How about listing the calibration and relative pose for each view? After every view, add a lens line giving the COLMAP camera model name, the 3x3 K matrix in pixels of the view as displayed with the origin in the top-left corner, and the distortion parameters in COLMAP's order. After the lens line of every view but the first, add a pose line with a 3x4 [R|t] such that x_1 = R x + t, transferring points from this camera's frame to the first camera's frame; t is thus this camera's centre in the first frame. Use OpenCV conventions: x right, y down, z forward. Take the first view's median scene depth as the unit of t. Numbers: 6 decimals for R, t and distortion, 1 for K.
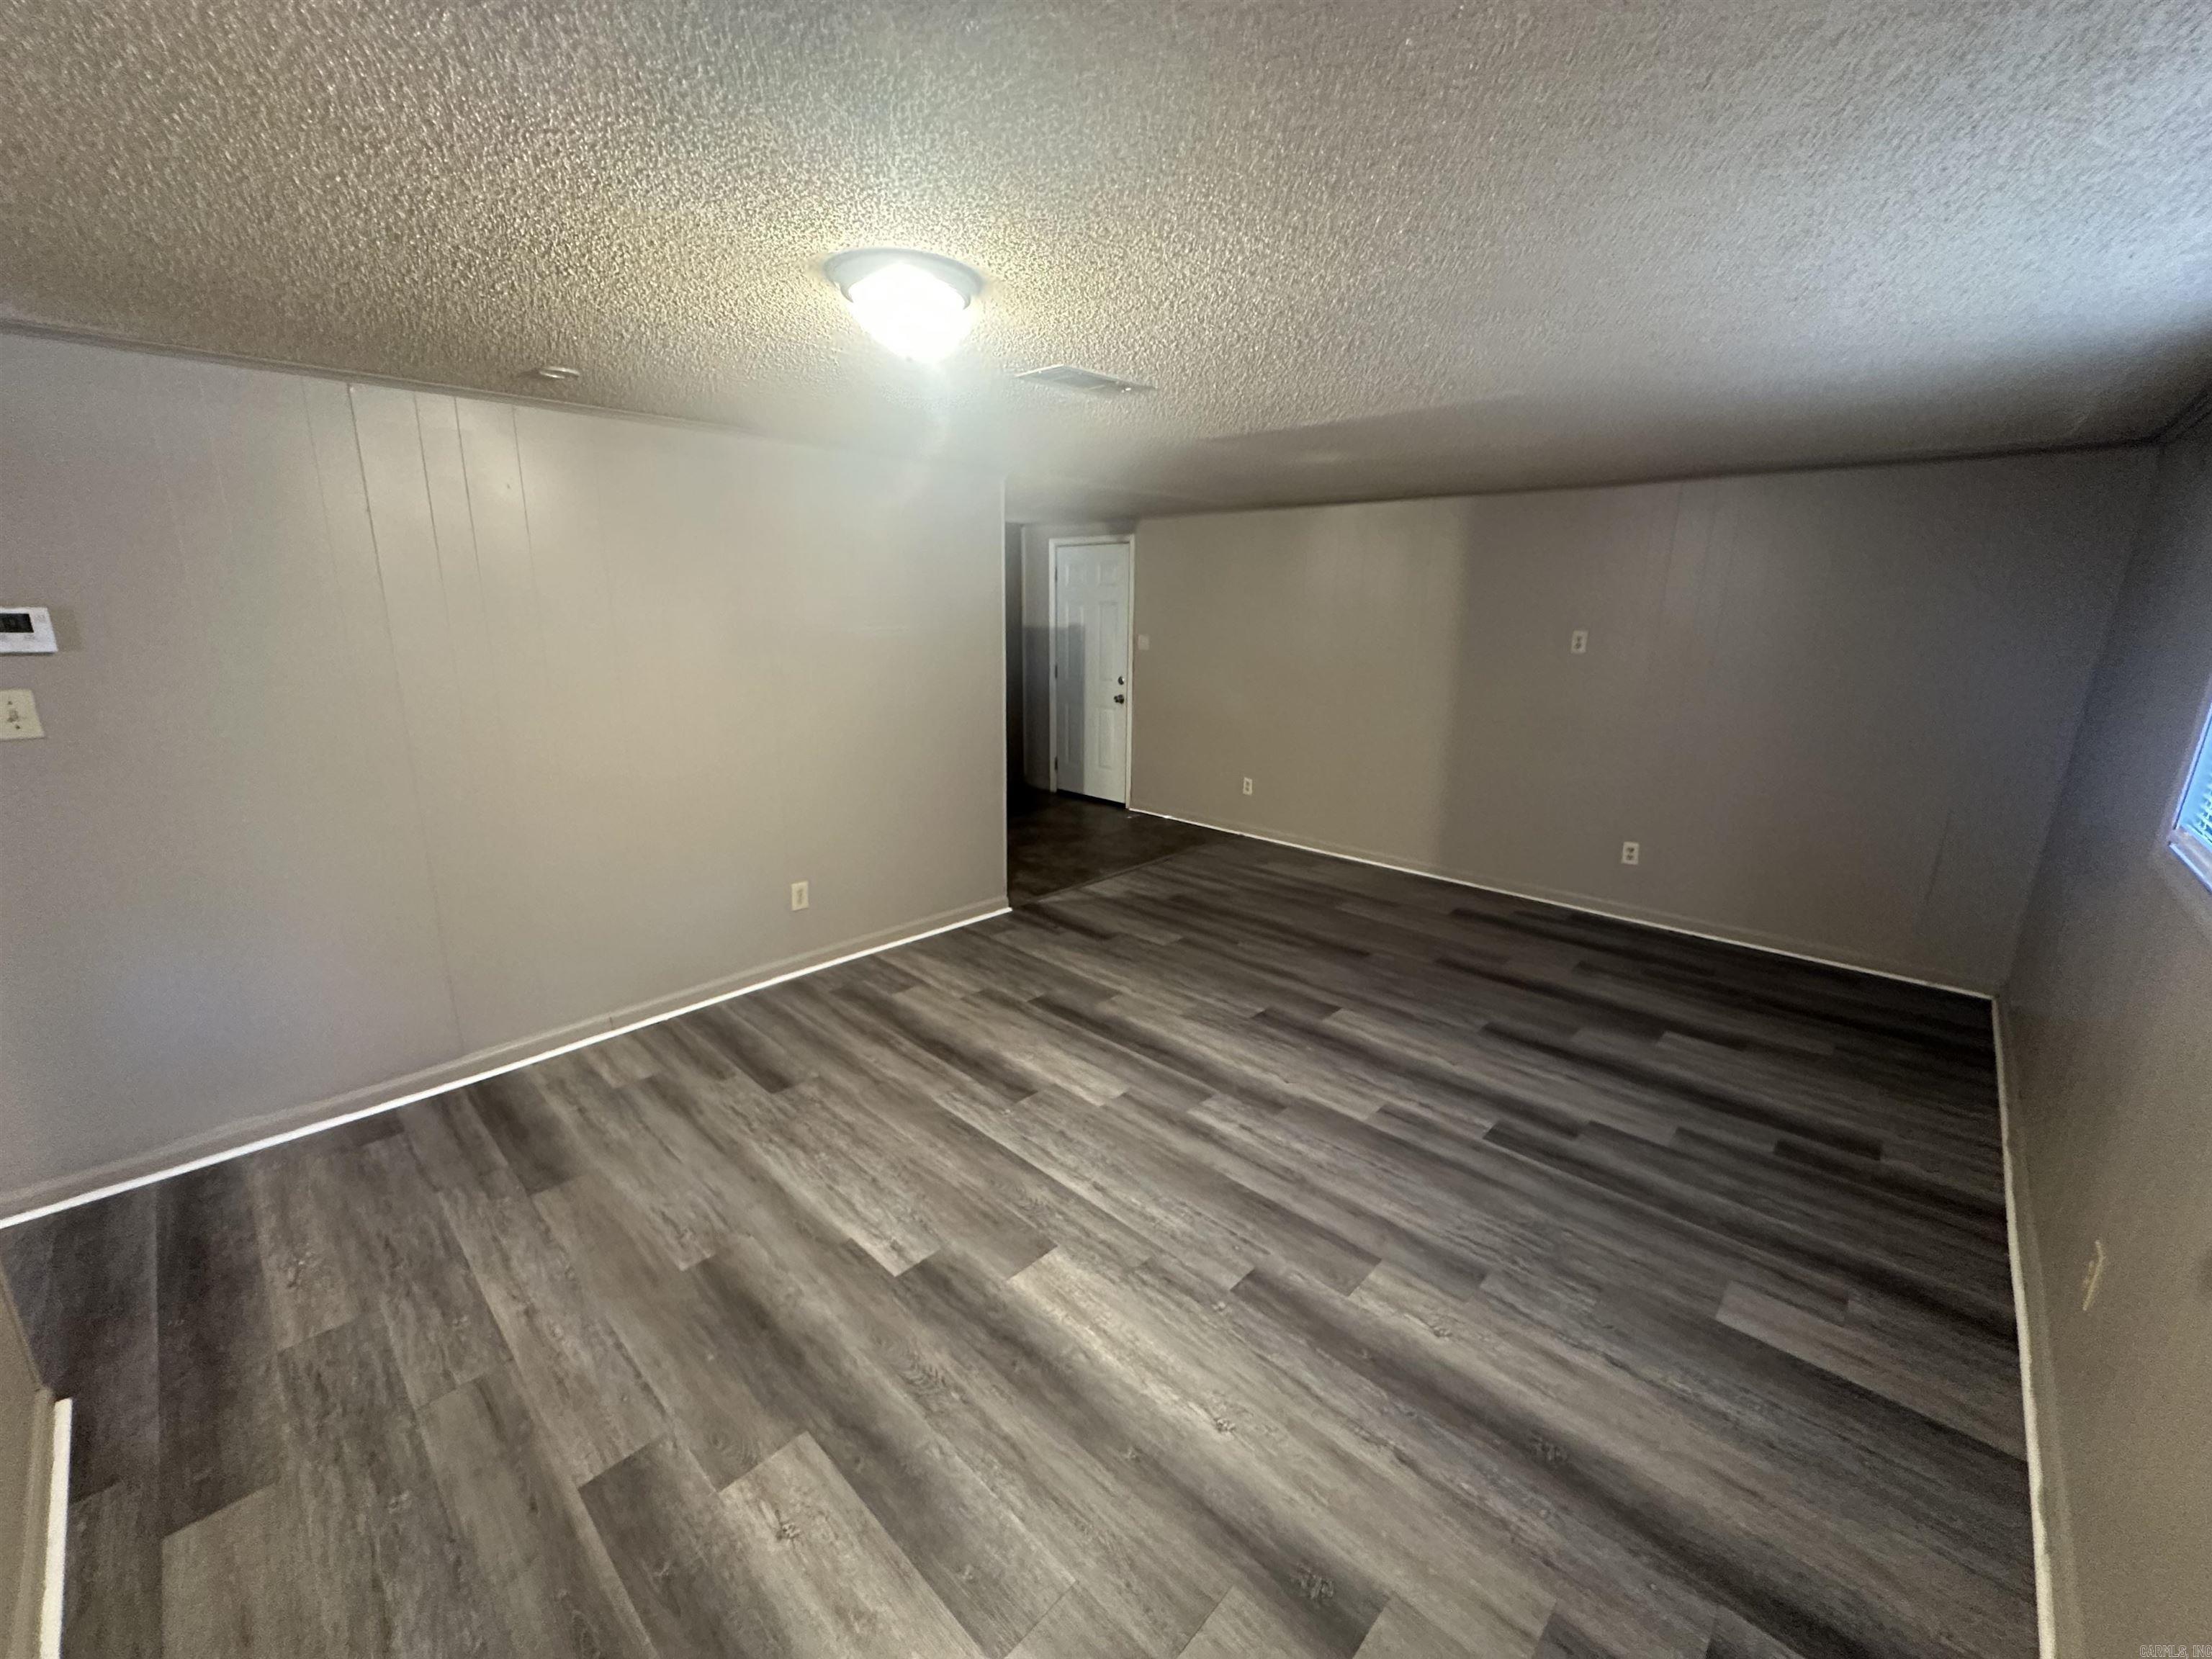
lens RADIAL K [[884.1, 0, 1103.3], [0, 884.1, 835.7], [0, 0, 1]] dist [-0.002865, -0.000267]
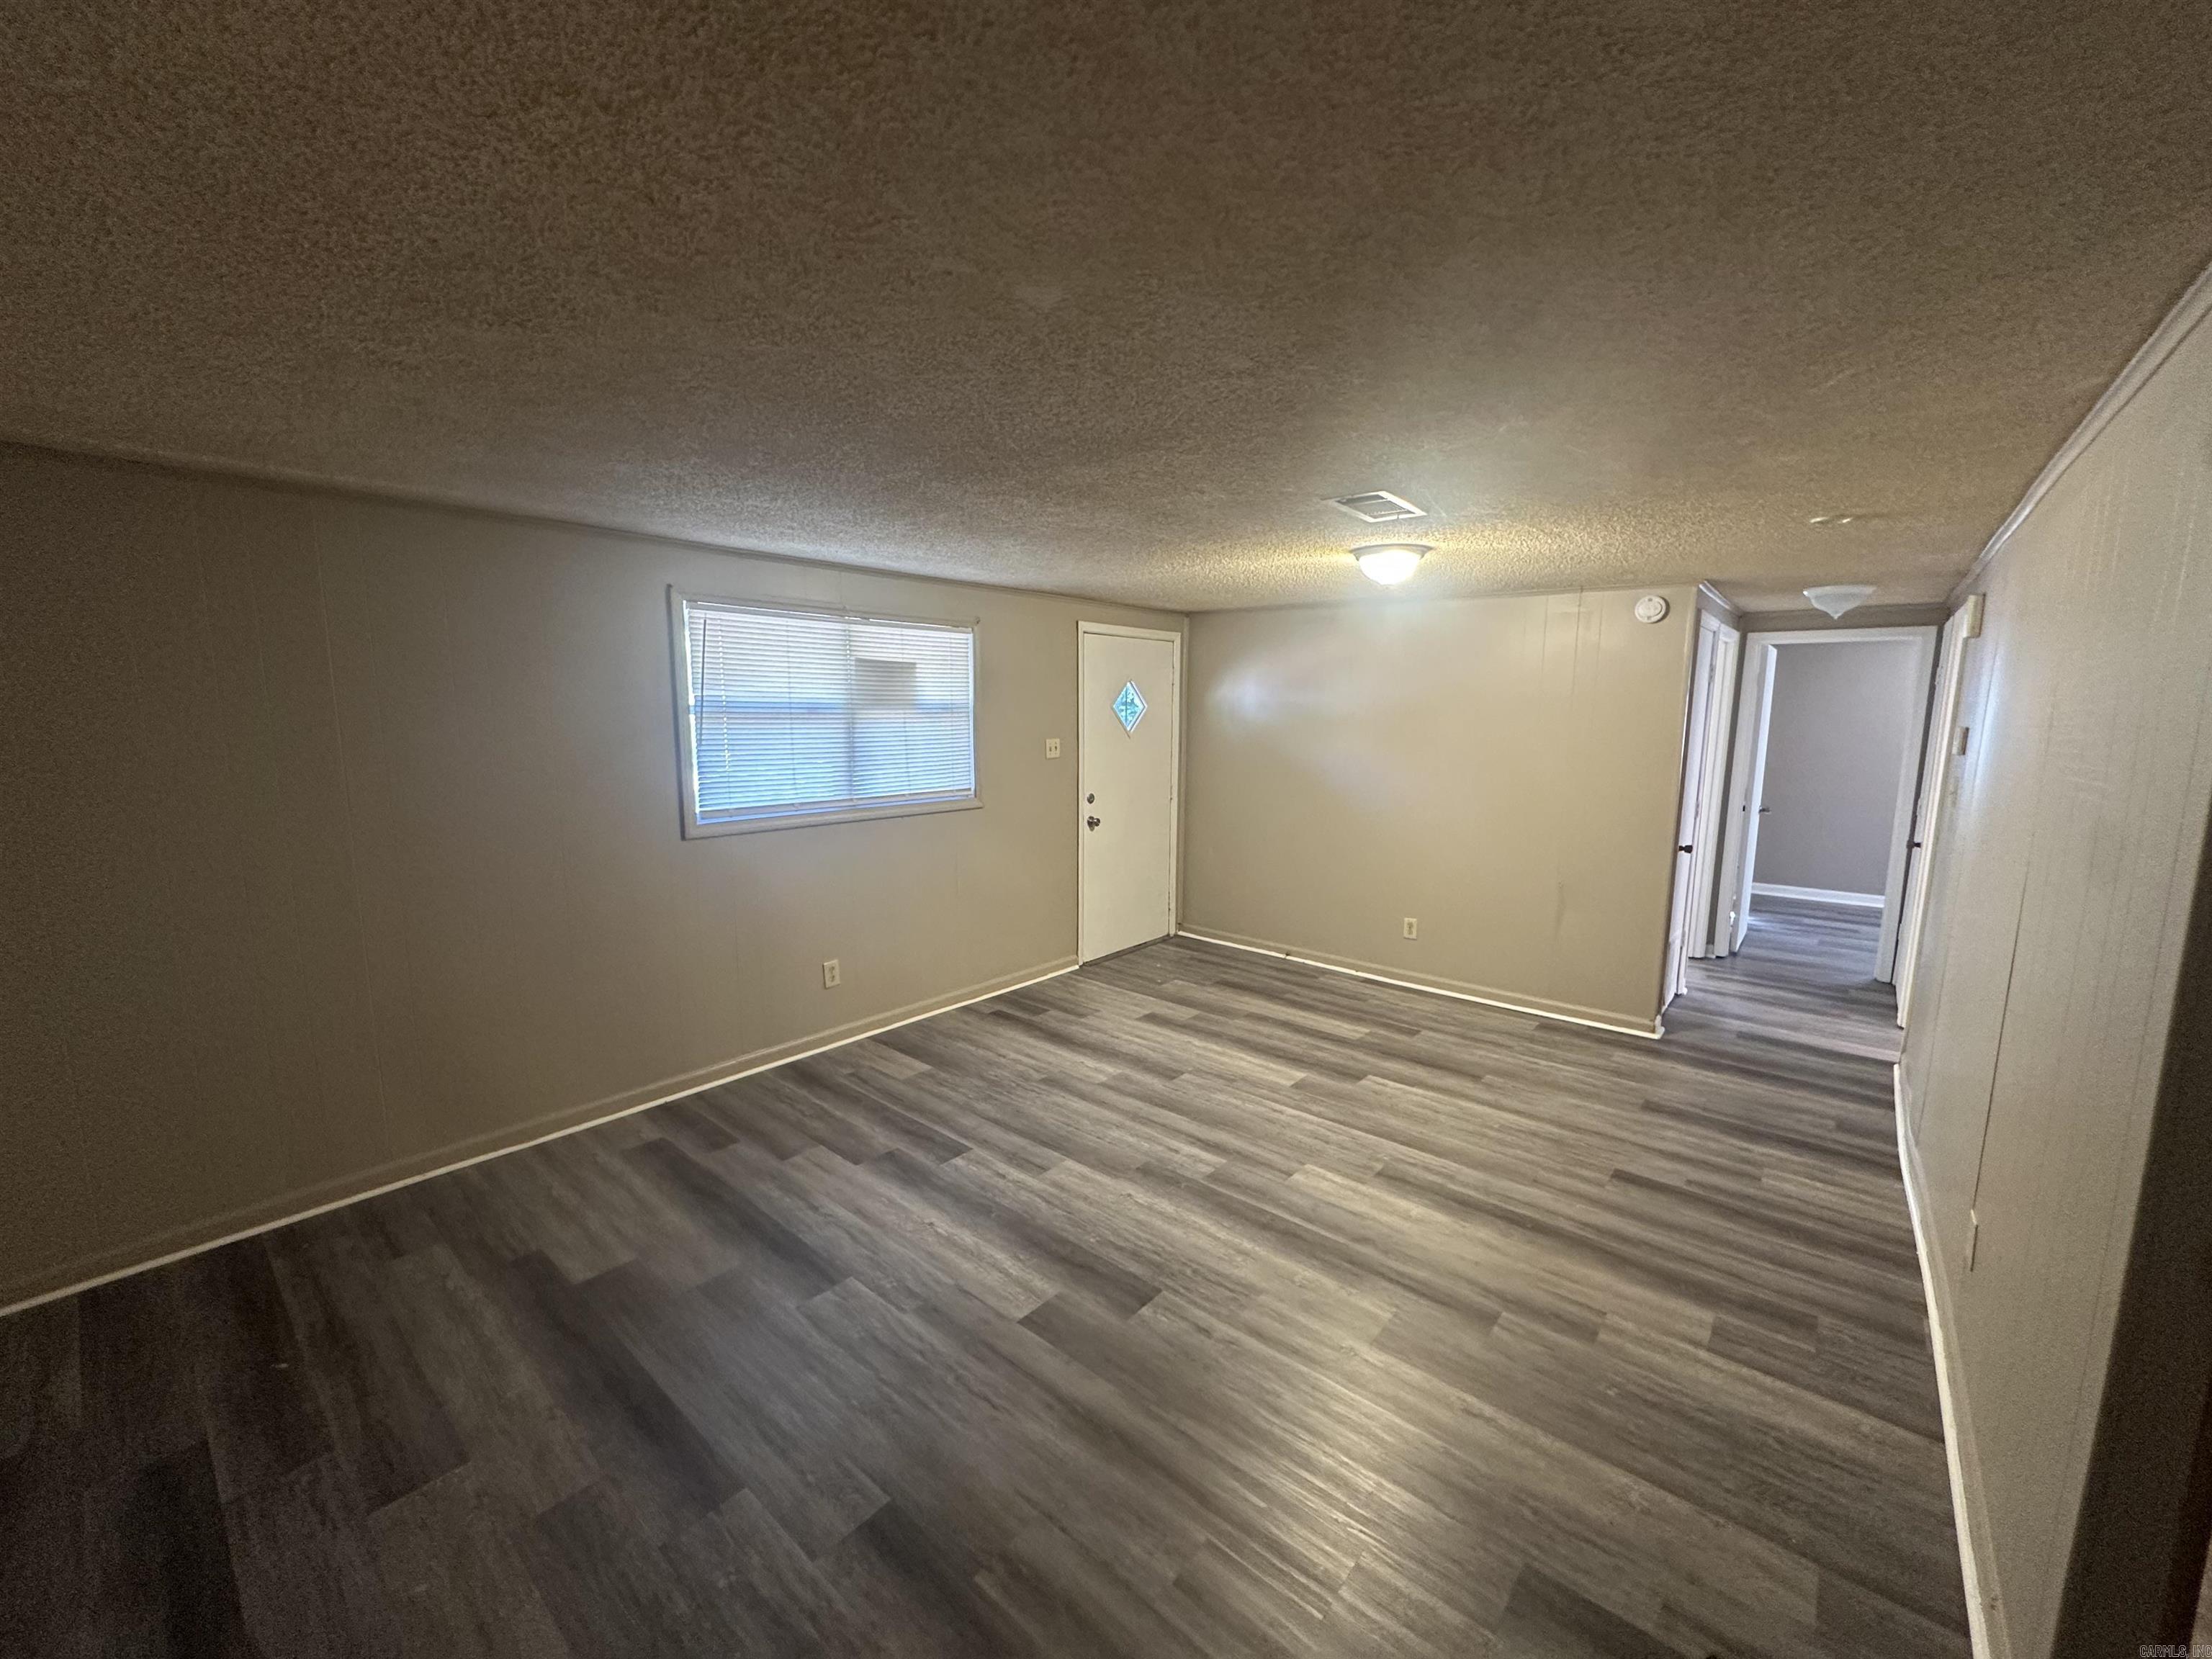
lens RADIAL K [[884.1, 0, 1103.3], [0, 884.1, 835.7], [0, 0, 1]] dist [-0.002865, -0.000267]
pose [[-0.998269, -0.015562, -0.056710, 0.334442], [-0.036733, 0.918080, 0.394689, -0.514429], [0.045922, 0.396089, -0.917063, 1.948250]]
